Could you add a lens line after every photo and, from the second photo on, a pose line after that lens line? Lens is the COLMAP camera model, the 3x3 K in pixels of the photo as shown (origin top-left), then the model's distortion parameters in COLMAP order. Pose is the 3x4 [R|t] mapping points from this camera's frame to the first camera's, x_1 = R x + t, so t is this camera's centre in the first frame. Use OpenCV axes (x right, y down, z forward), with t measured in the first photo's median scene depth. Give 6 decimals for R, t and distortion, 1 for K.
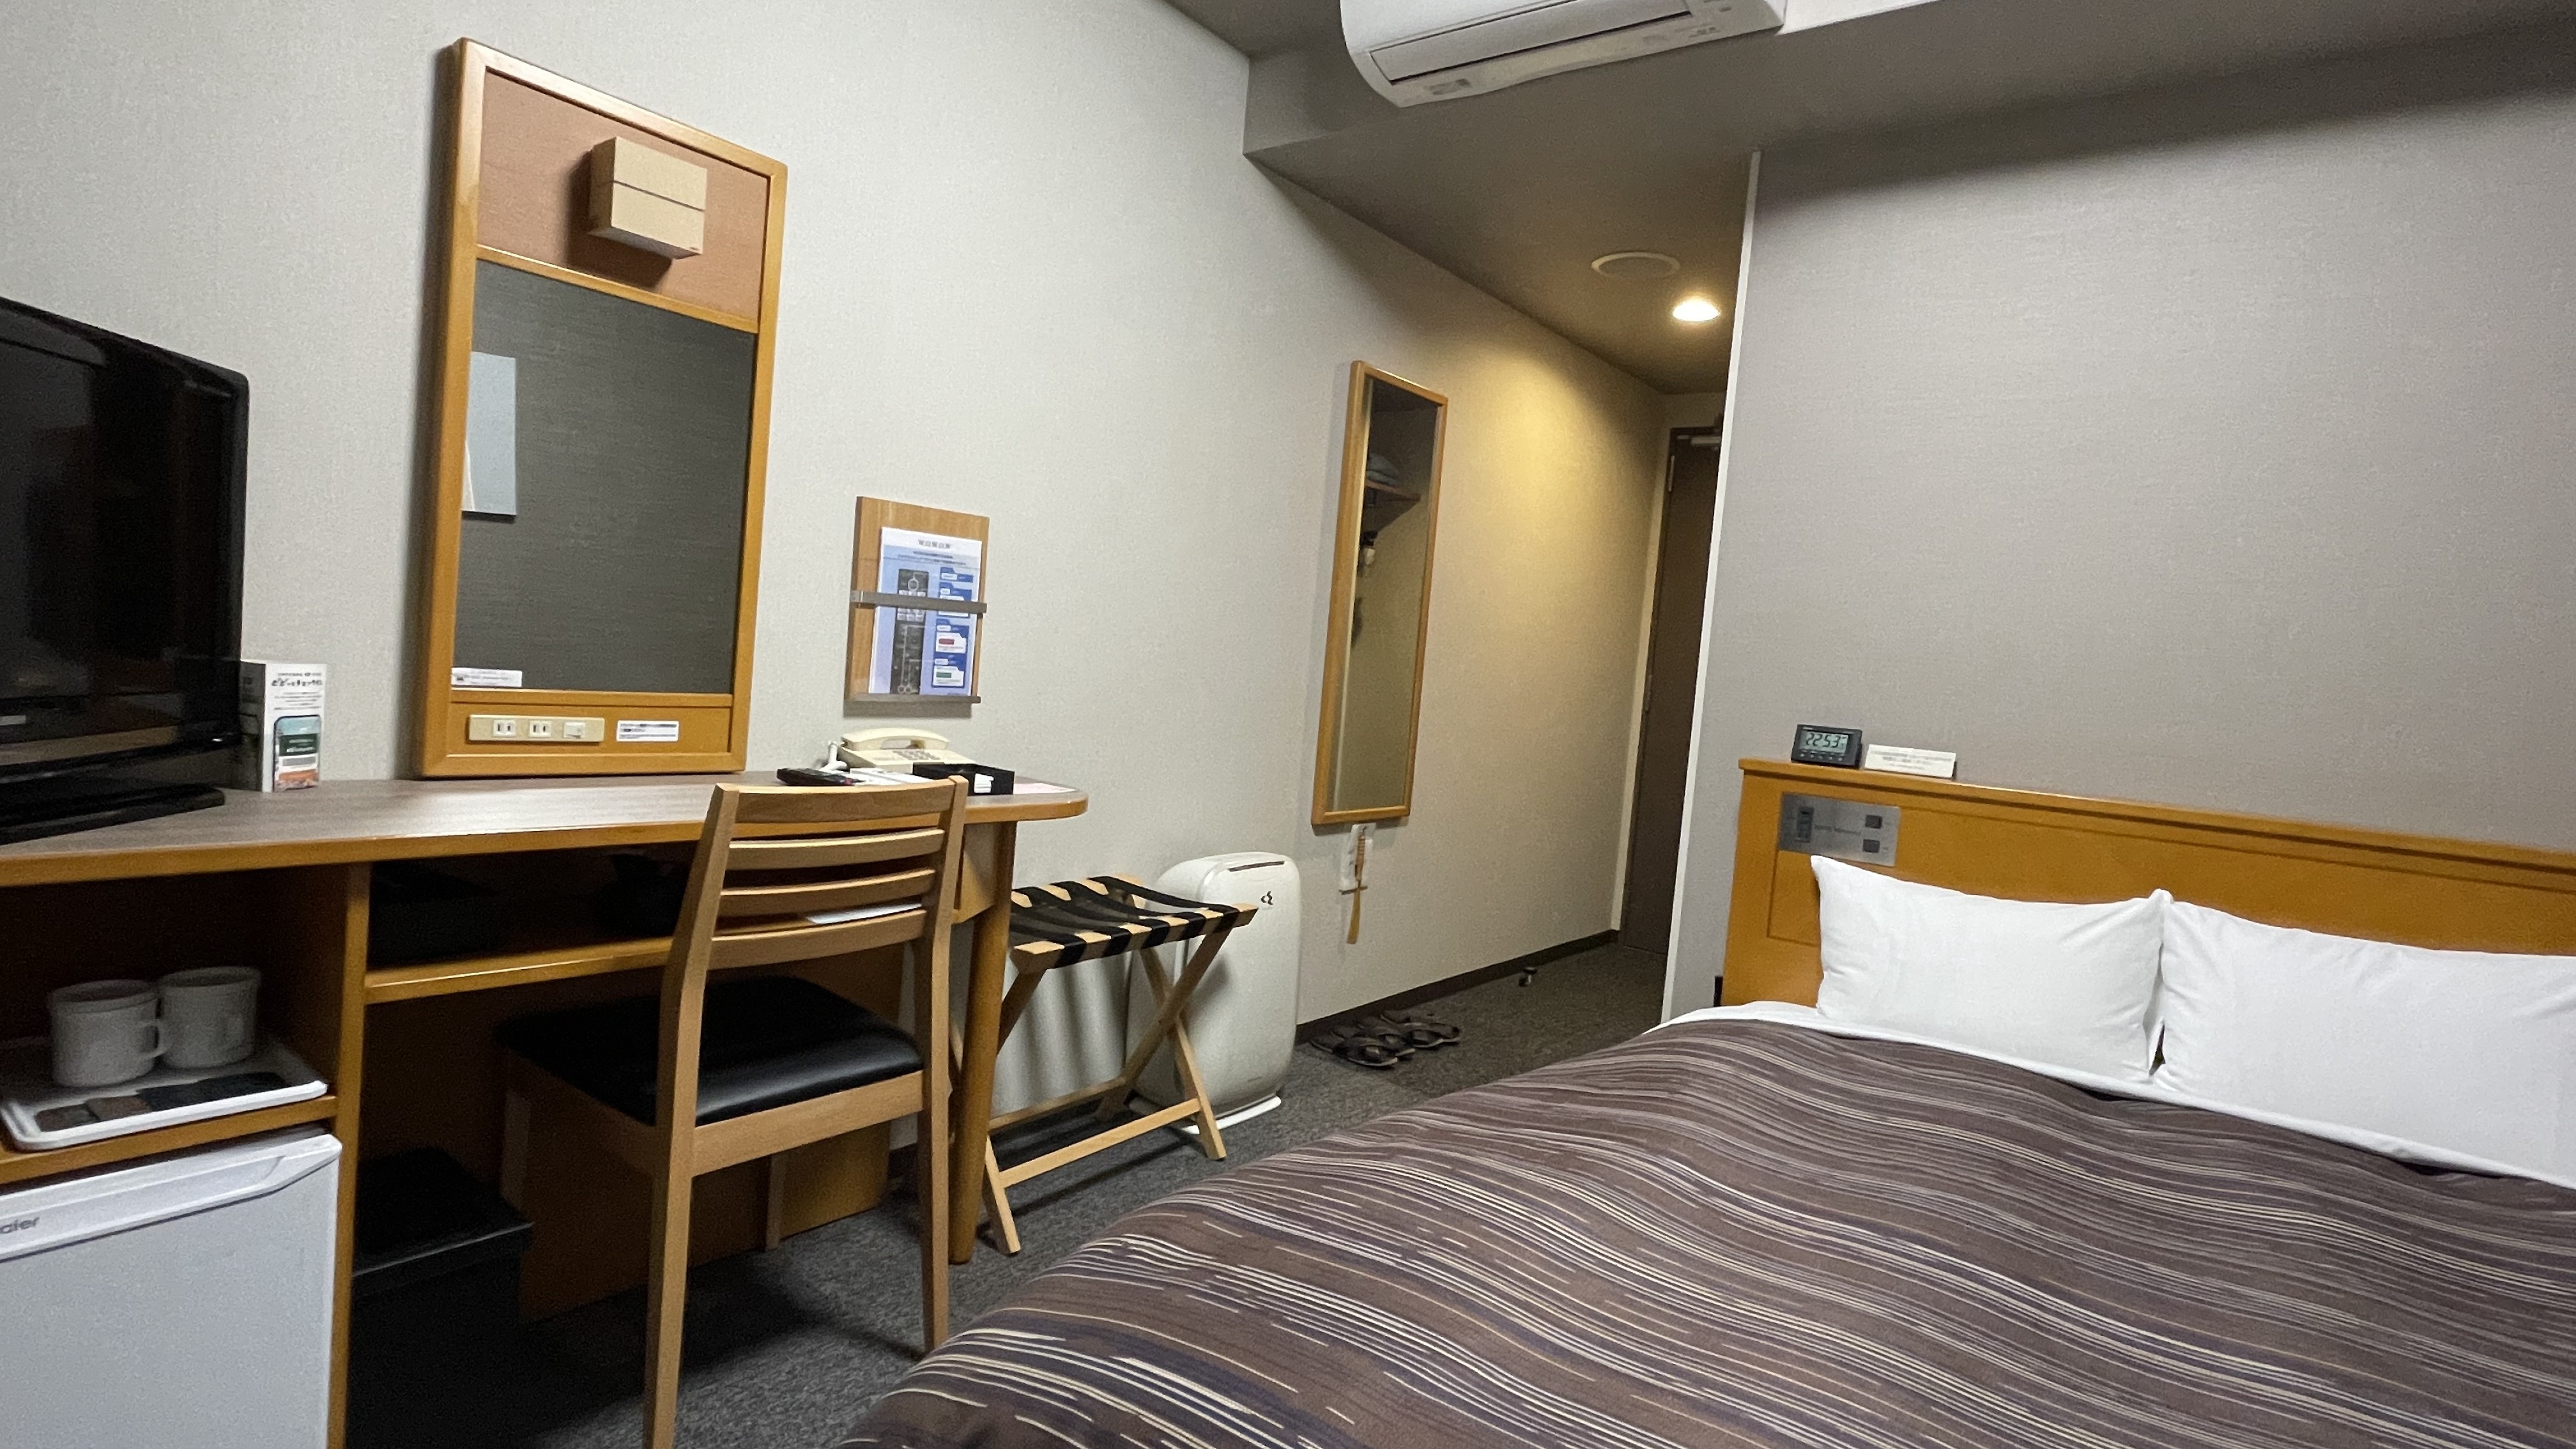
lens RADIAL K [[1201.3, 0, 1282.5], [0, 1201.3, 721.7], [0, 0, 1]] dist [0.000450, 0.000098]
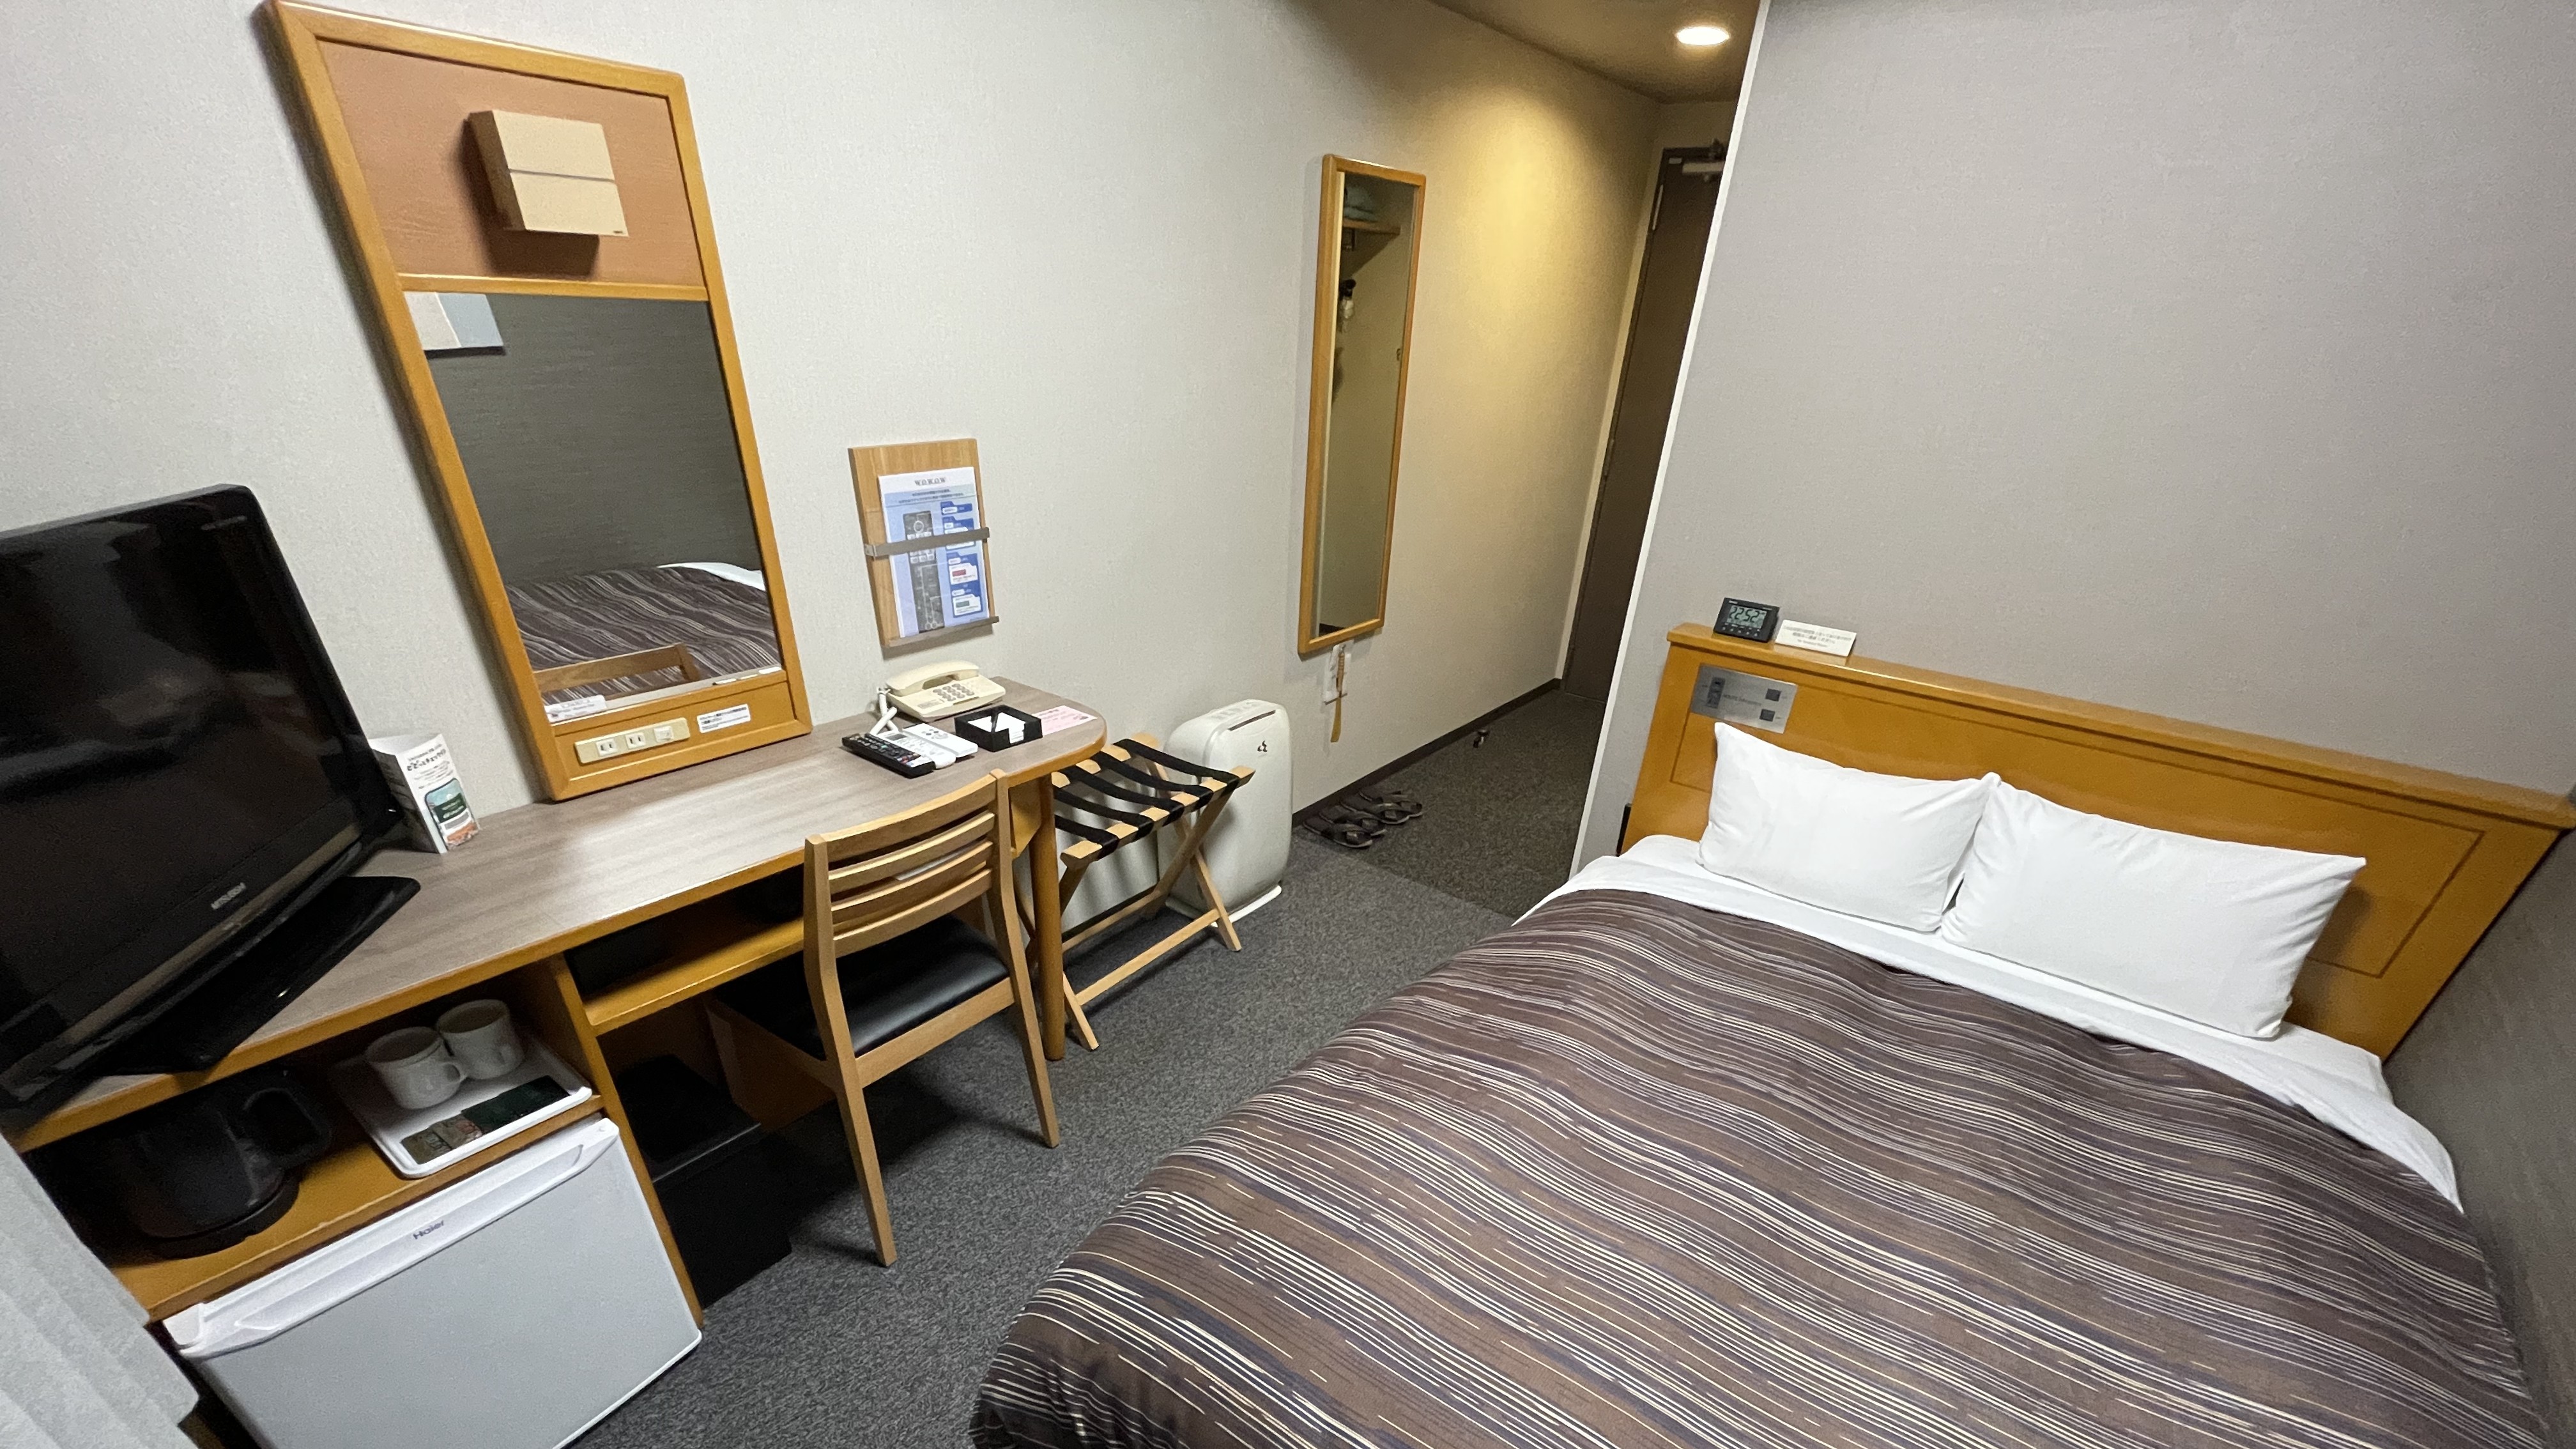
lens RADIAL K [[1070.7, 0, 1288.0], [0, 1070.7, 724.5], [0, 0, 1]] dist [-0.000778, -0.000023]
pose [[0.999040, -0.042136, -0.012017, 0.028607], [0.042792, 0.879313, 0.474318, -0.407819], [-0.009419, -0.474377, 0.880272, 0.067331]]
